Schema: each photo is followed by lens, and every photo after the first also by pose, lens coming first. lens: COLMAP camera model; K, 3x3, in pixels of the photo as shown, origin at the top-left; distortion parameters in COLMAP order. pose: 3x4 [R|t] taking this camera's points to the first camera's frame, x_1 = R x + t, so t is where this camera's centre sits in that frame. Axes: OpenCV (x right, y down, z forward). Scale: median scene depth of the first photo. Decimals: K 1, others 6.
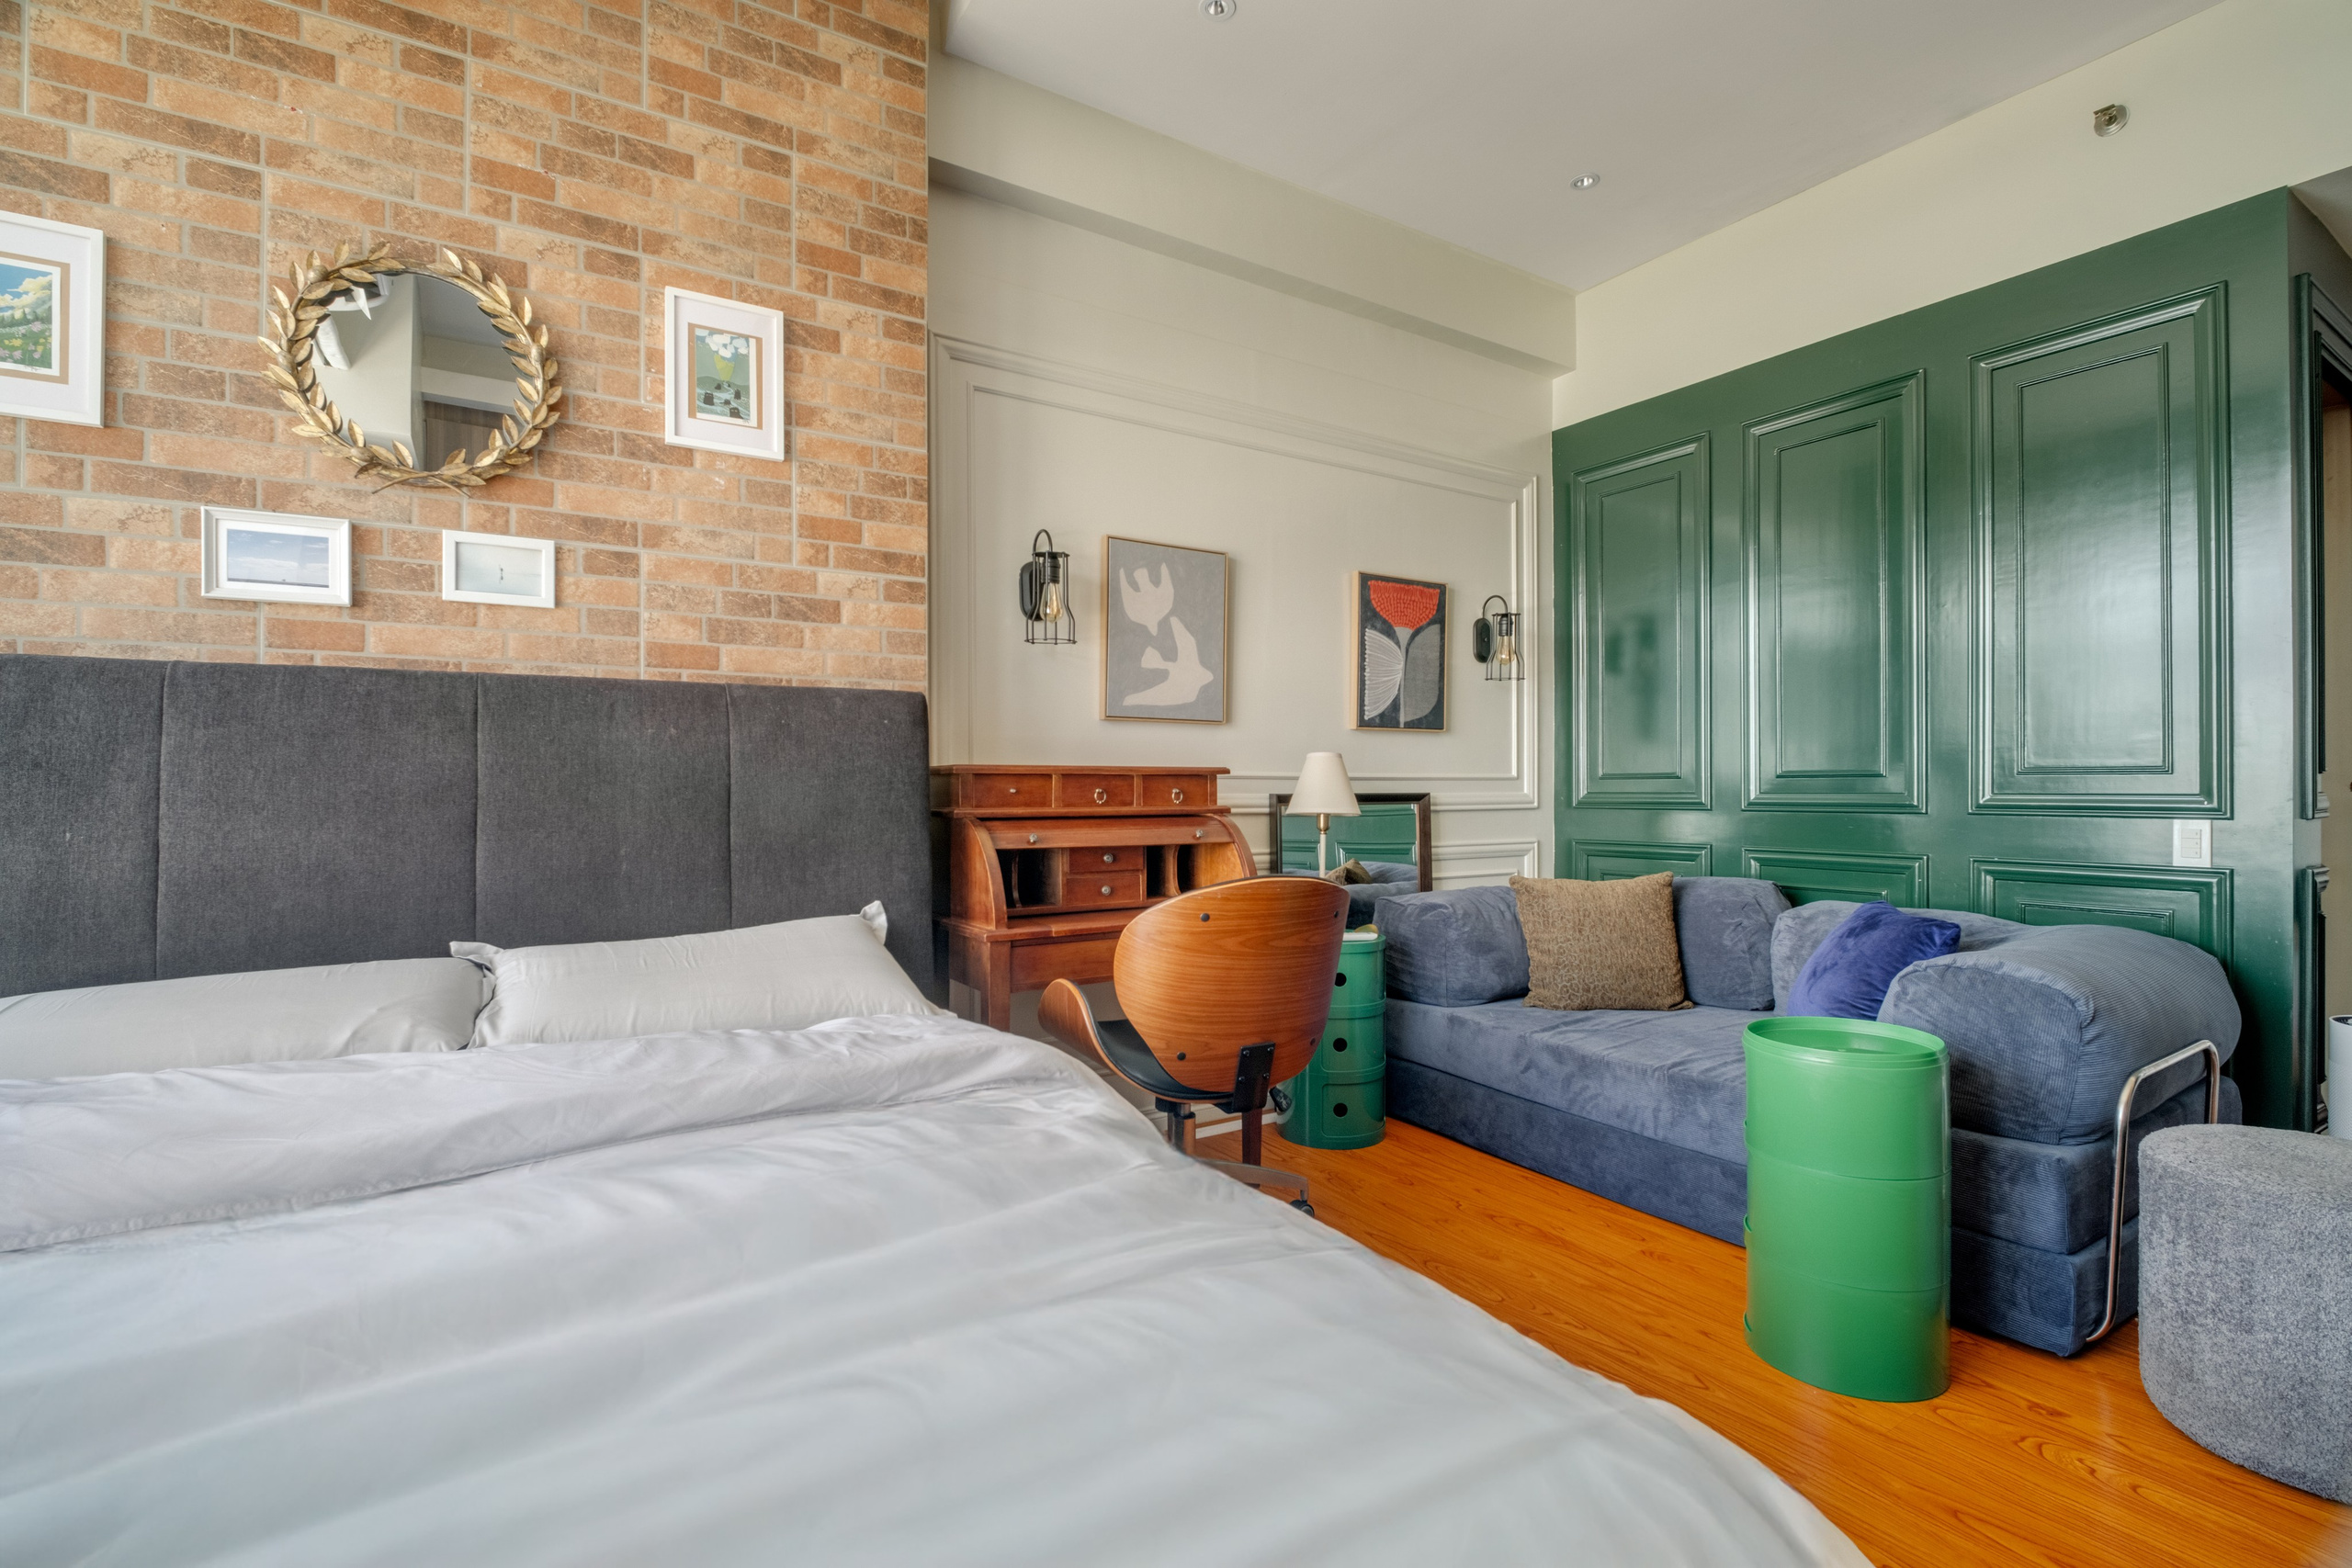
lens RADIAL K [[1081.8, 0, 1178.1], [0, 1081.8, 784.7], [0, 0, 1]] dist [-0.002459, -0.005939]
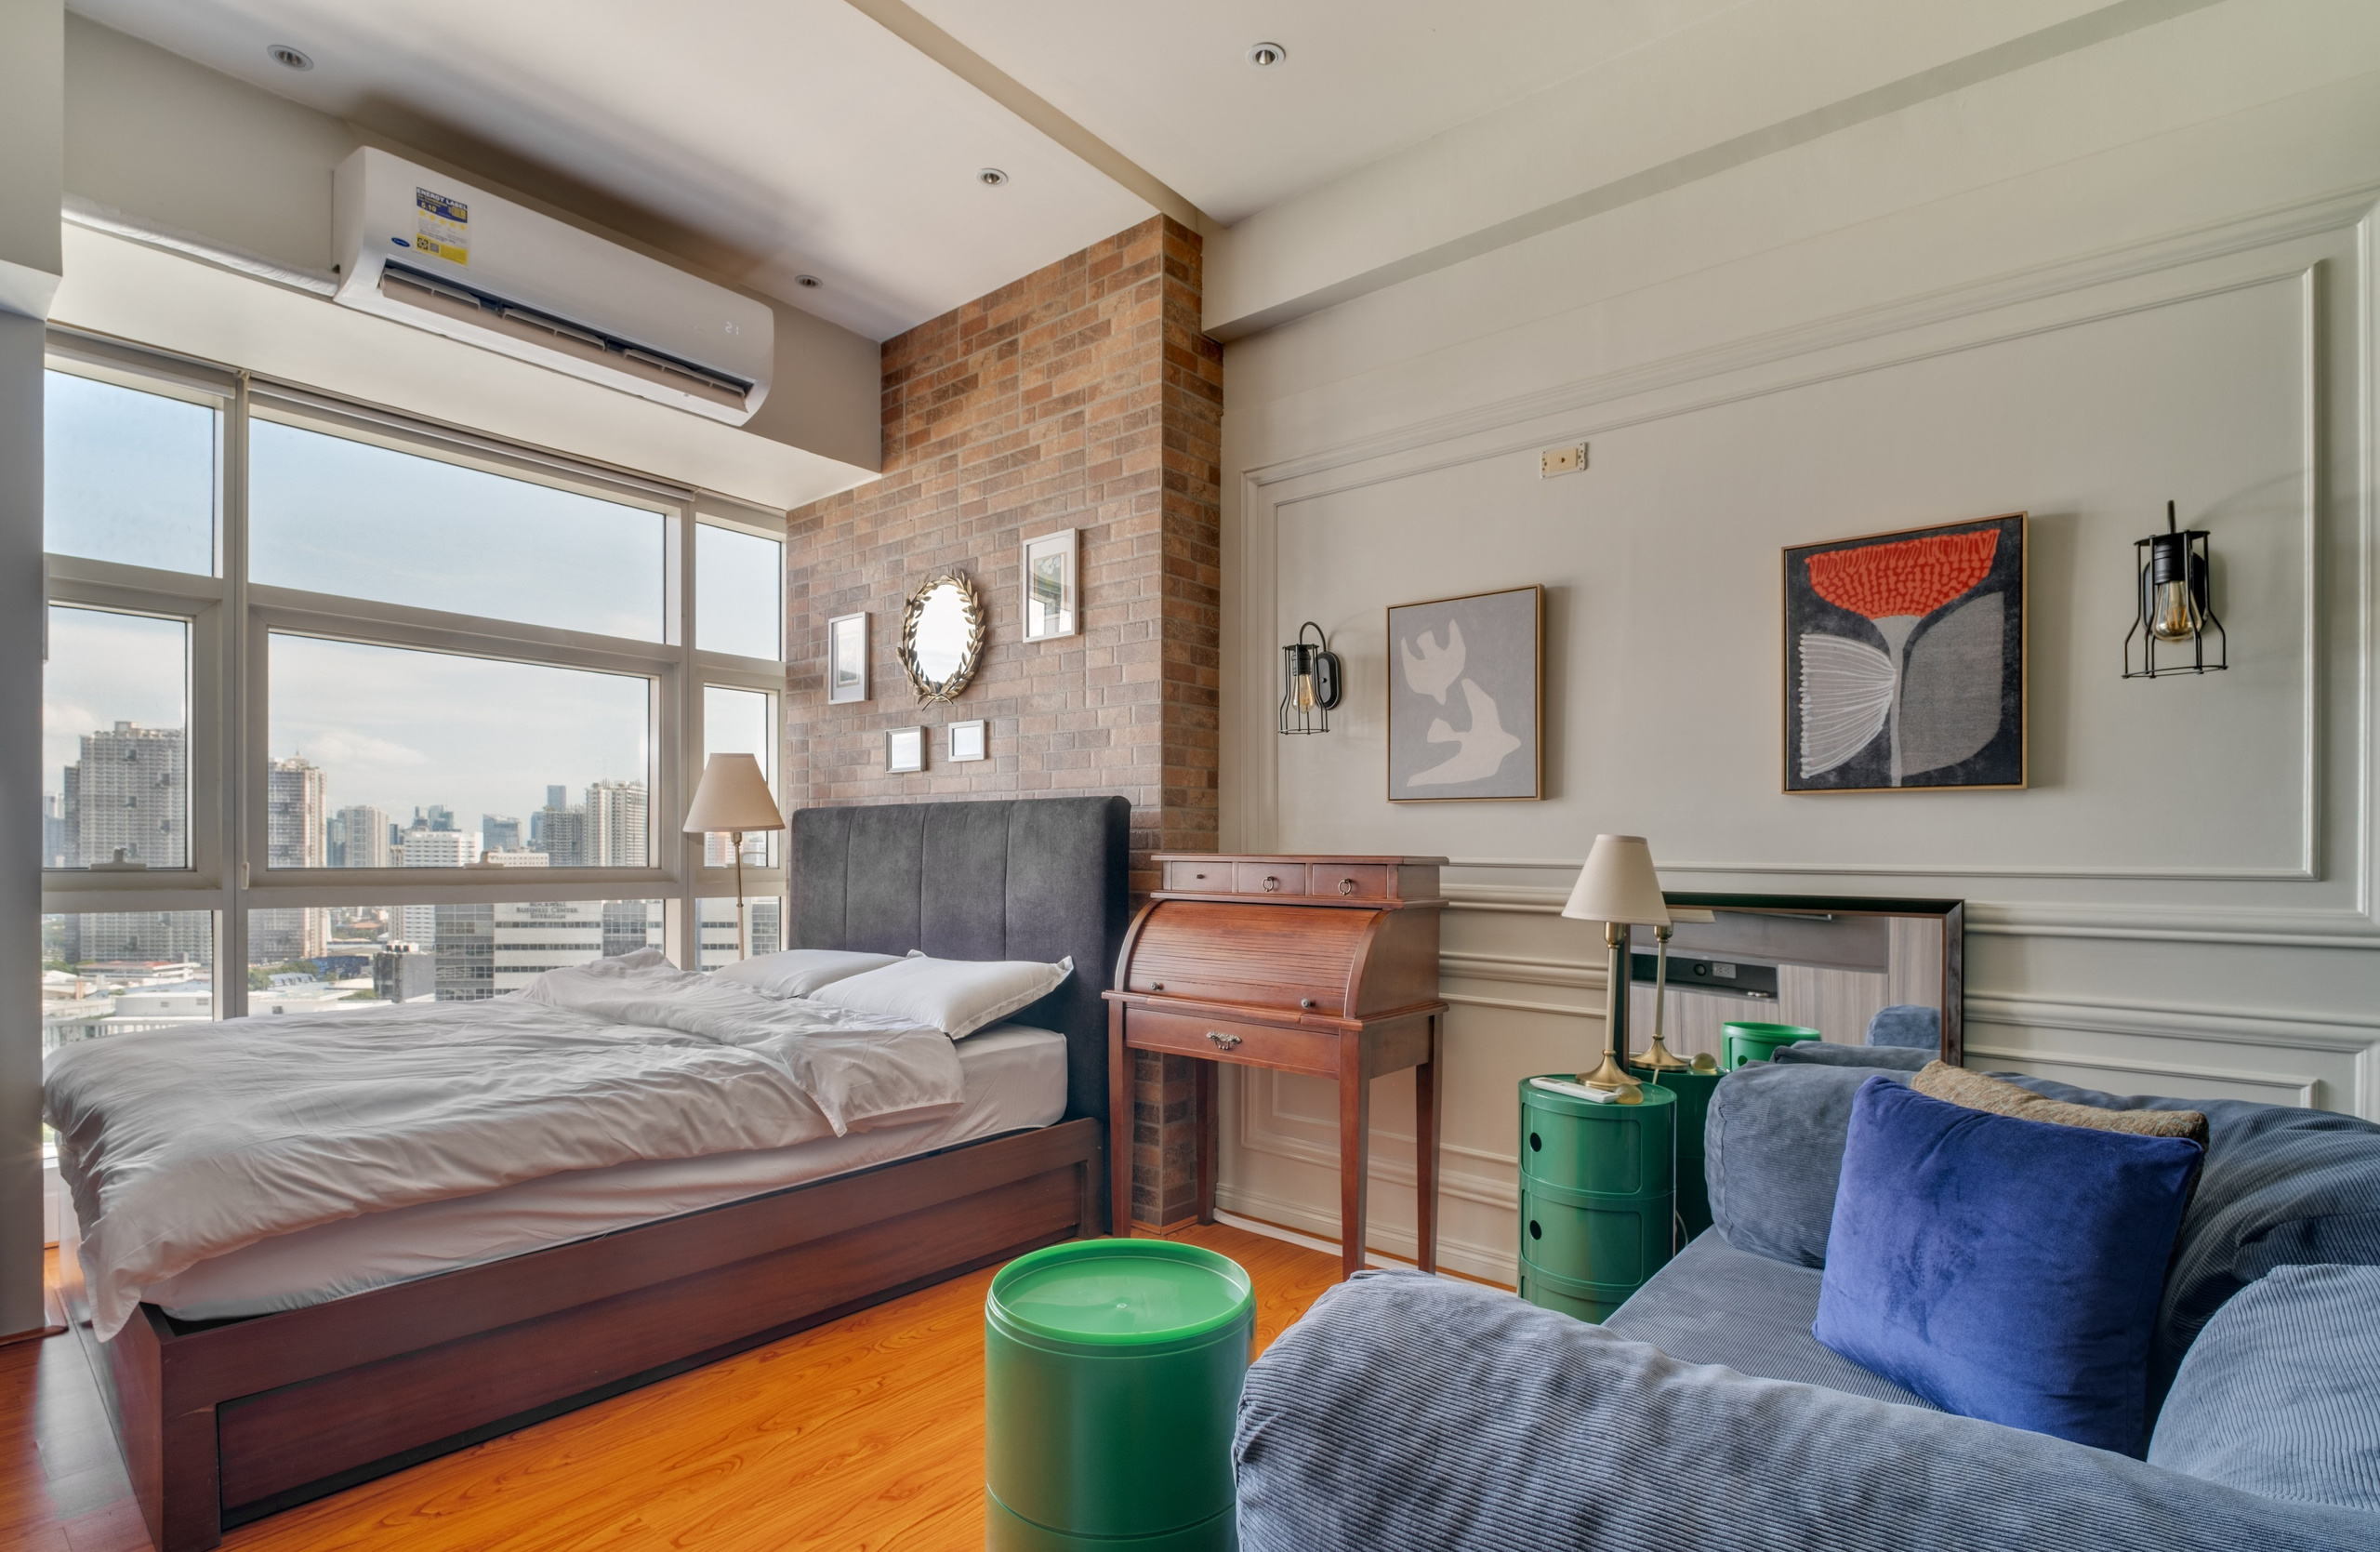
lens RADIAL K [[1122.4, 0, 1171.0], [0, 1122.4, 862.0], [0, 0, 1]] dist [0.000008, -0.003592]
pose [[0.295122, 0.014316, -0.955352, 1.107517], [-0.006586, 0.999894, 0.012949, -0.028096], [0.955437, 0.002471, 0.295186, 0.727123]]
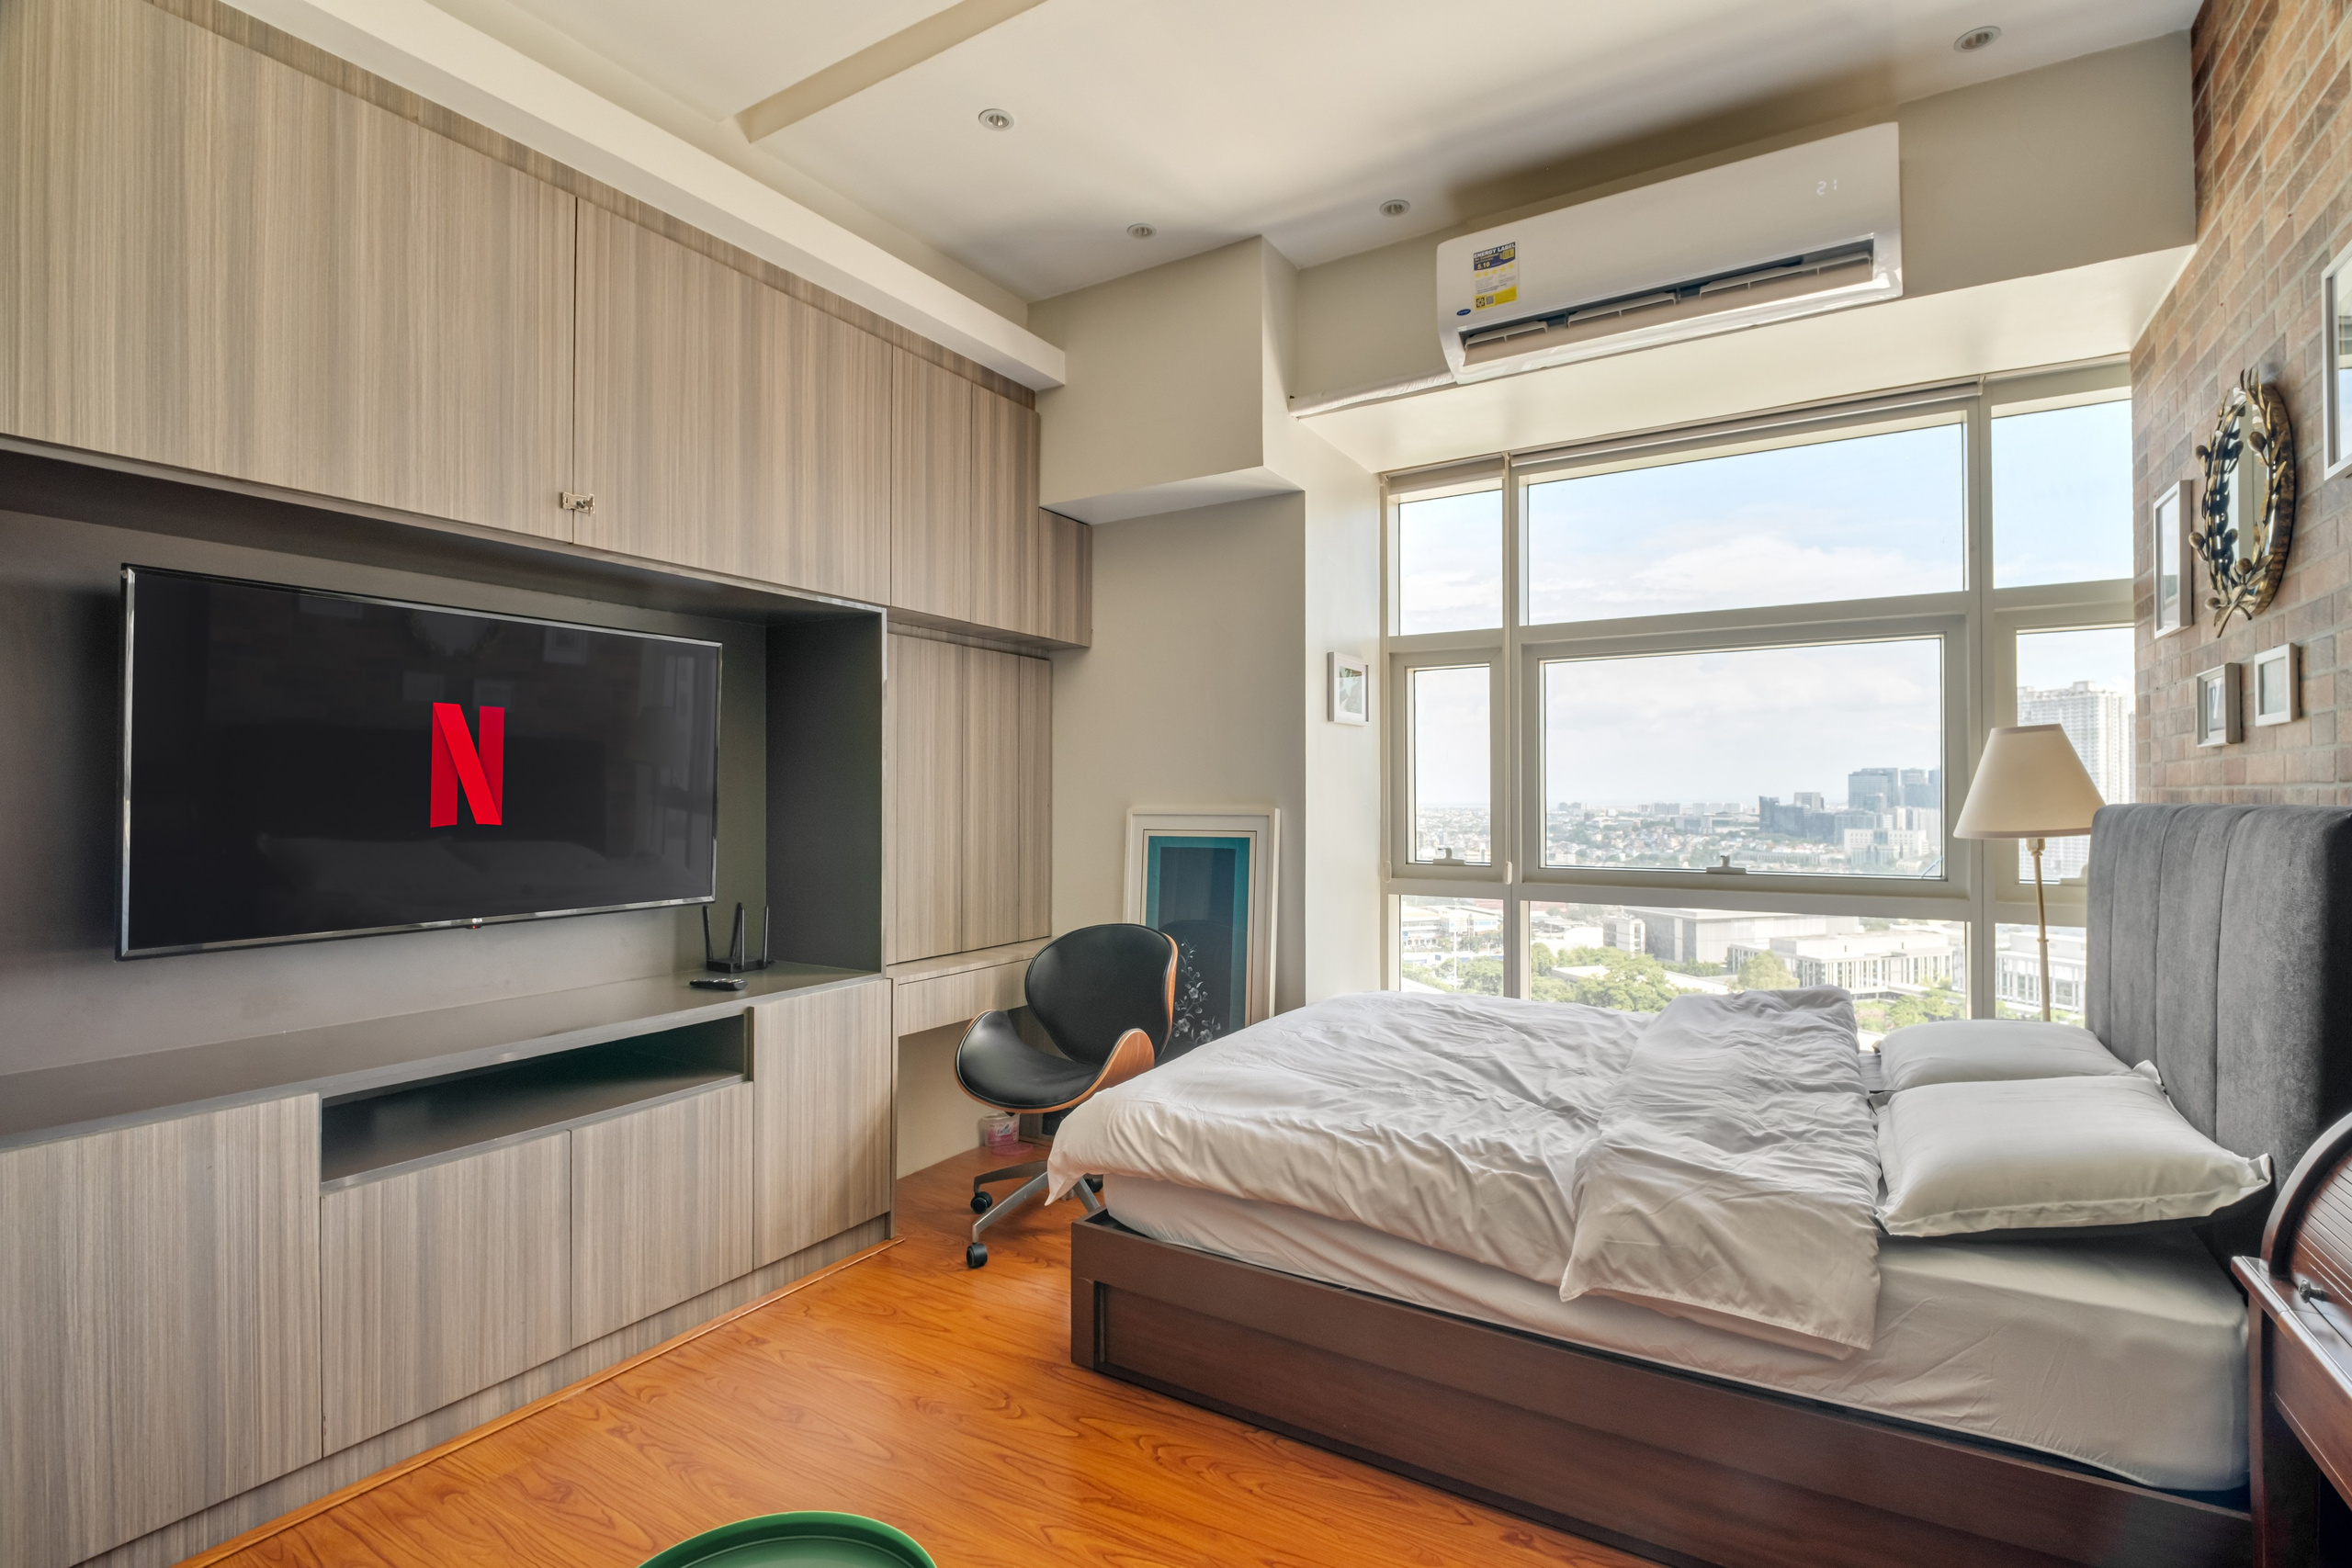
lens RADIAL K [[1081.8, 0, 1177.6], [0, 1081.8, 798.0], [0, 0, 1]] dist [-0.002459, -0.005939]
pose [[-0.896769, 0.004855, -0.442472, 0.566768], [0.006642, 0.999975, -0.002489, -0.099080], [0.442448, -0.005171, -0.896779, 1.292205]]
